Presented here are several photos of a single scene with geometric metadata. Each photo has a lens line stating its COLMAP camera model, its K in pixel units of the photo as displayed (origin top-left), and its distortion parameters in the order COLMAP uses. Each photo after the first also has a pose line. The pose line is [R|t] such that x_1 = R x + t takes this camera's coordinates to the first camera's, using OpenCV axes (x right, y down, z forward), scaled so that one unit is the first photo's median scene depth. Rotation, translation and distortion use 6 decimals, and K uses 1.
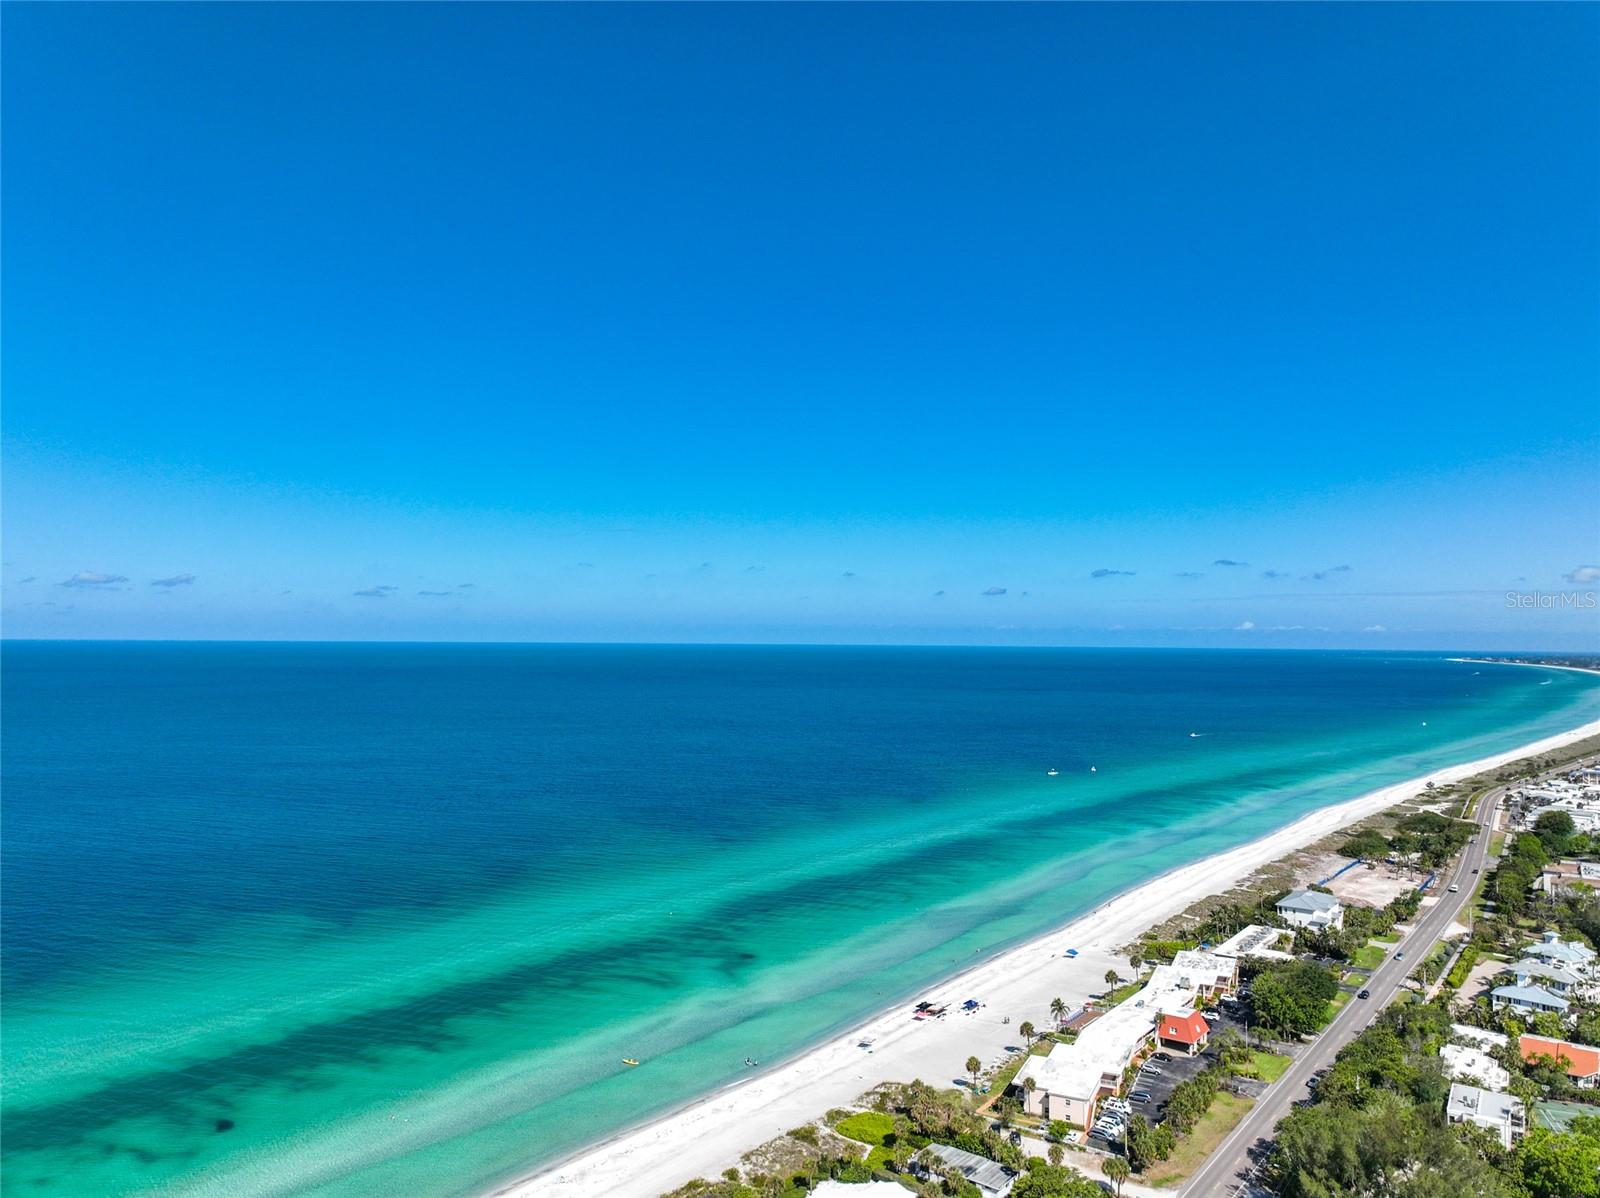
lens RADIAL K [[1131.5, 0, 801.3], [0, 1131.5, 561.2], [0, 0, 1]] dist [0.005634, 0.001269]
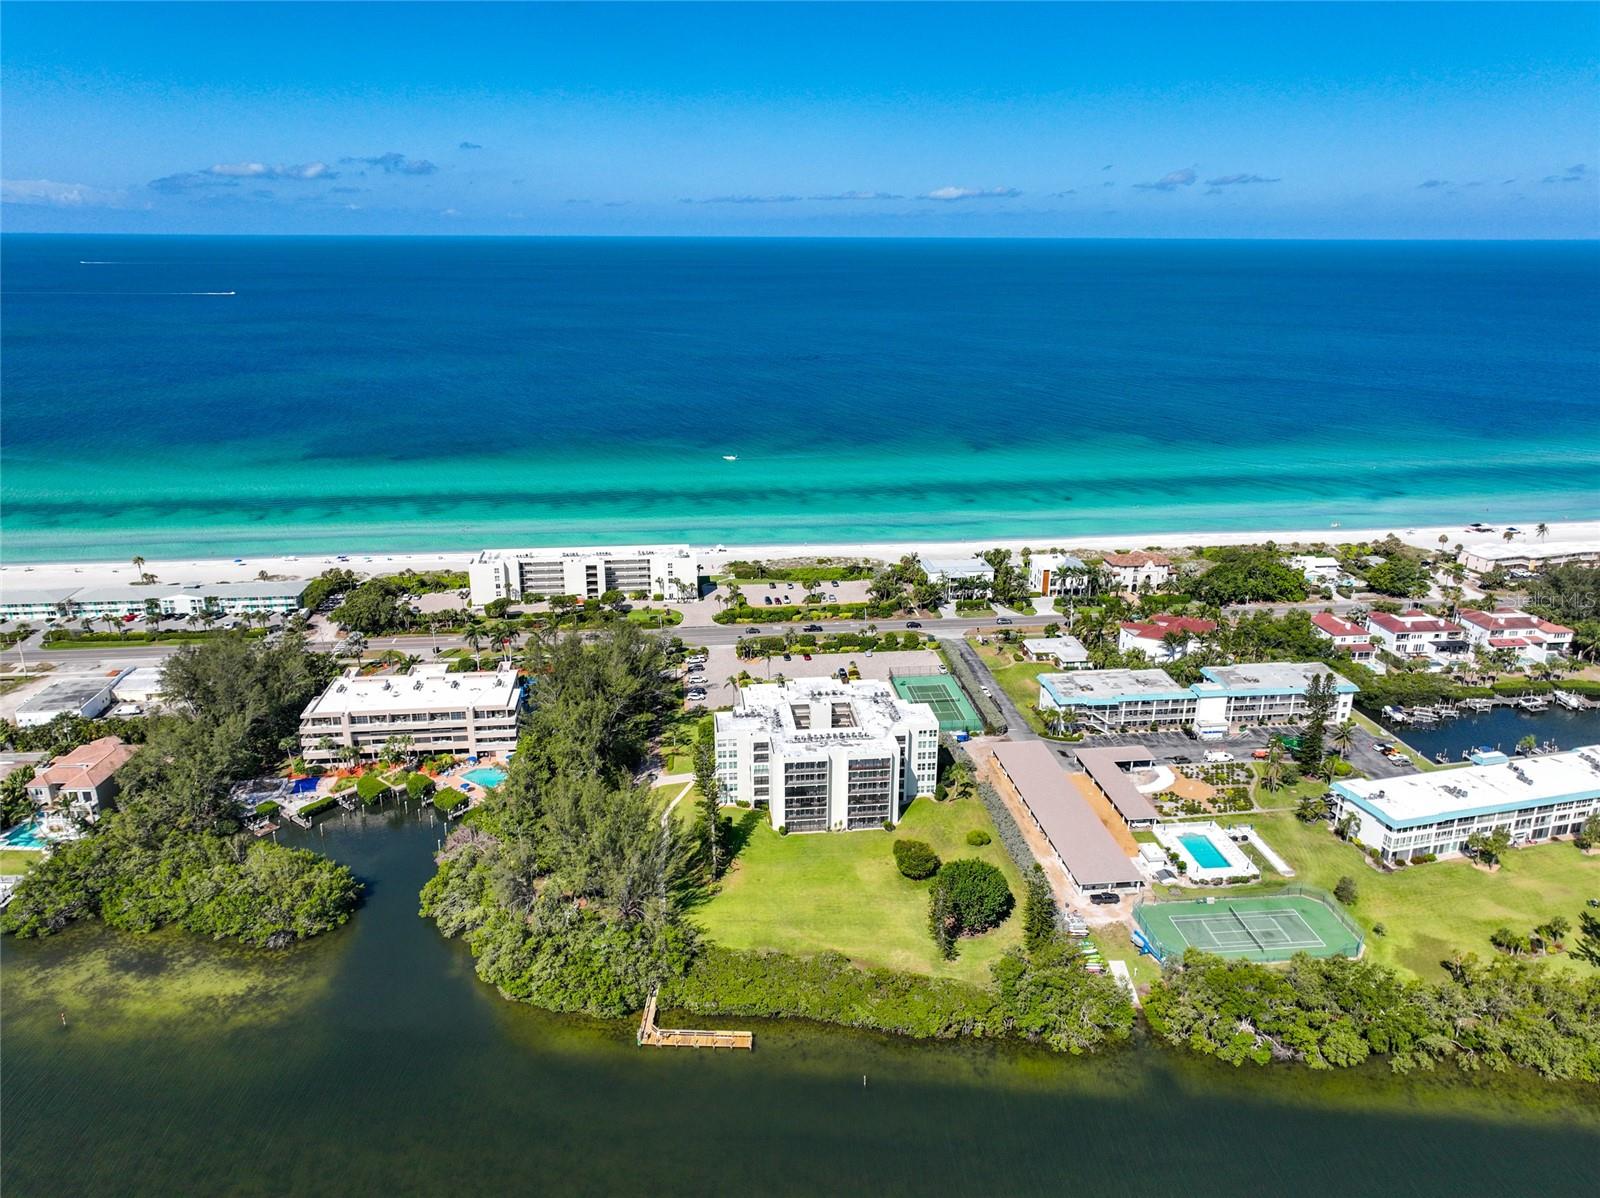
lens RADIAL K [[1131.5, 0, 801.3], [0, 1131.5, 561.2], [0, 0, 1]] dist [0.005634, 0.001269]
pose [[0.695505, 0.196558, -0.691113, 0.446427], [0.051608, 0.945705, 0.320903, -0.087327], [0.716665, -0.258857, 0.647599, -0.553660]]
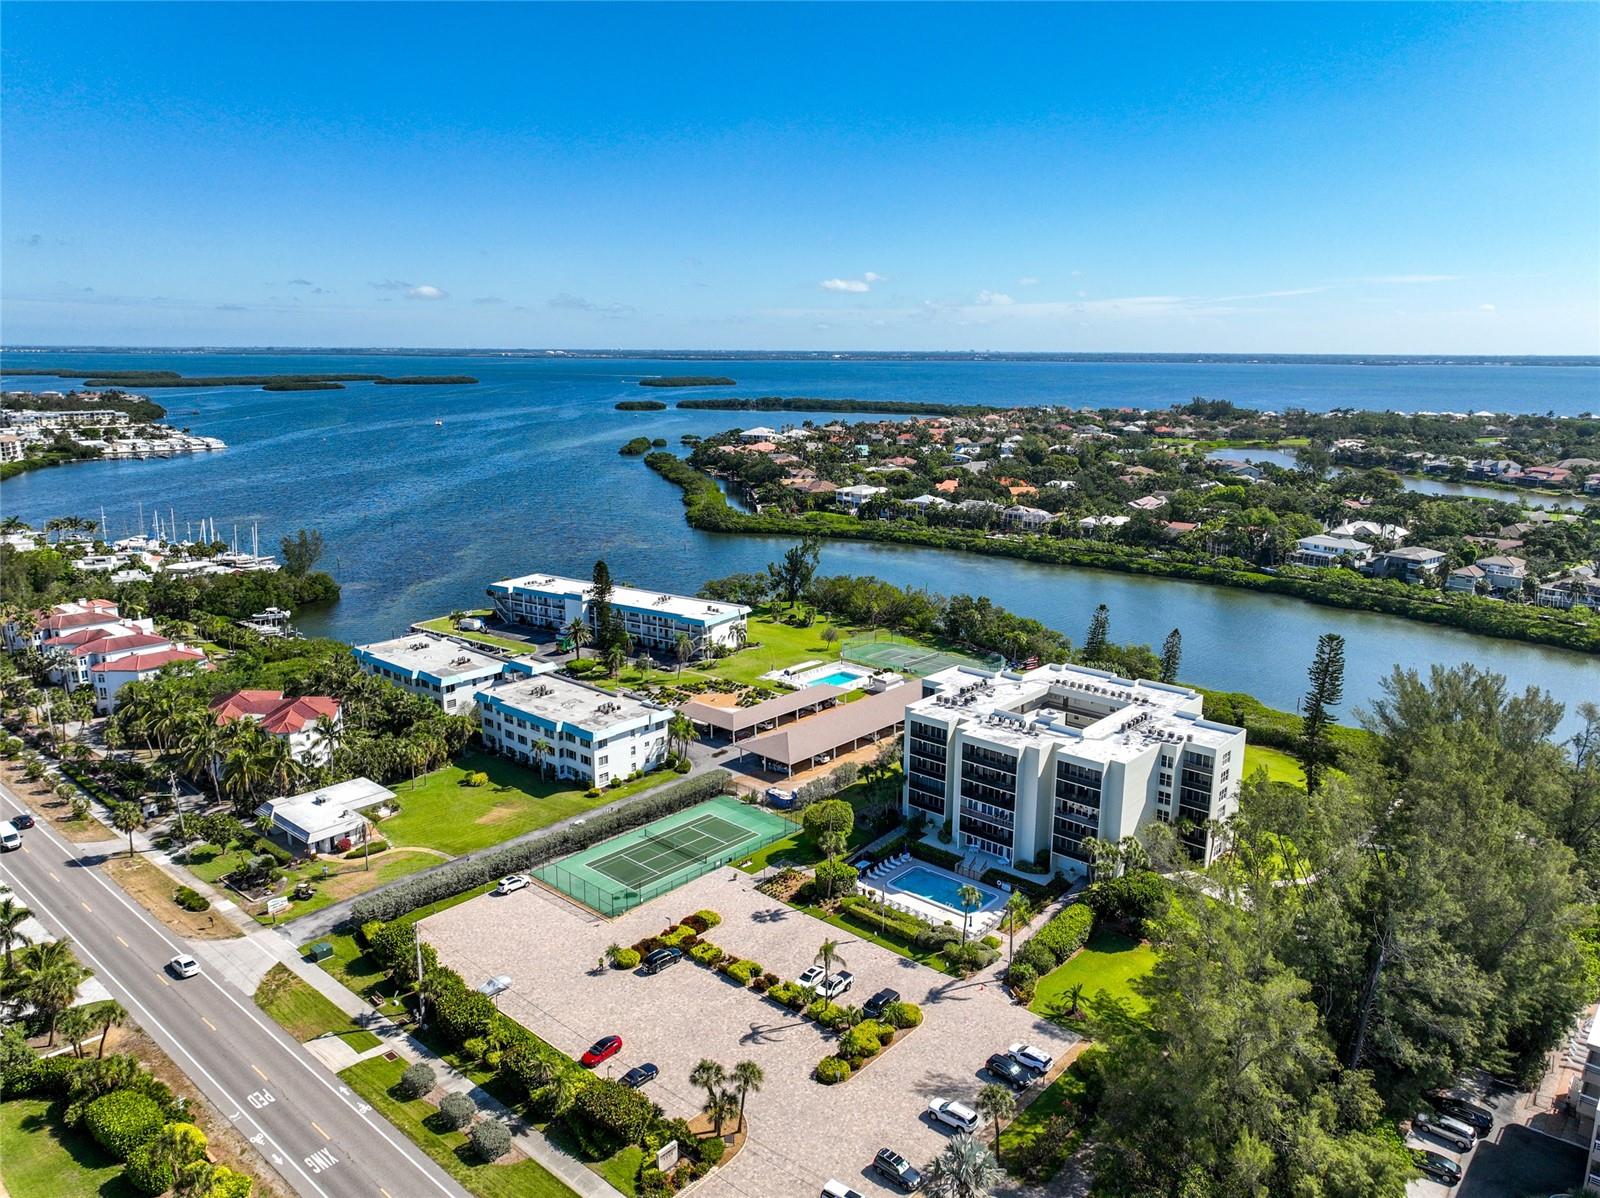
lens RADIAL K [[1123.3, 0, 800.0], [0, 1123.3, 599.0], [0, 0, 1]] dist [0.004591, -0.000867]
pose [[0.070795, -0.224222, 0.971963, -0.405143], [-0.075315, 0.970425, 0.229353, 0.072704], [-0.994644, -0.089440, 0.051814, -0.059310]]
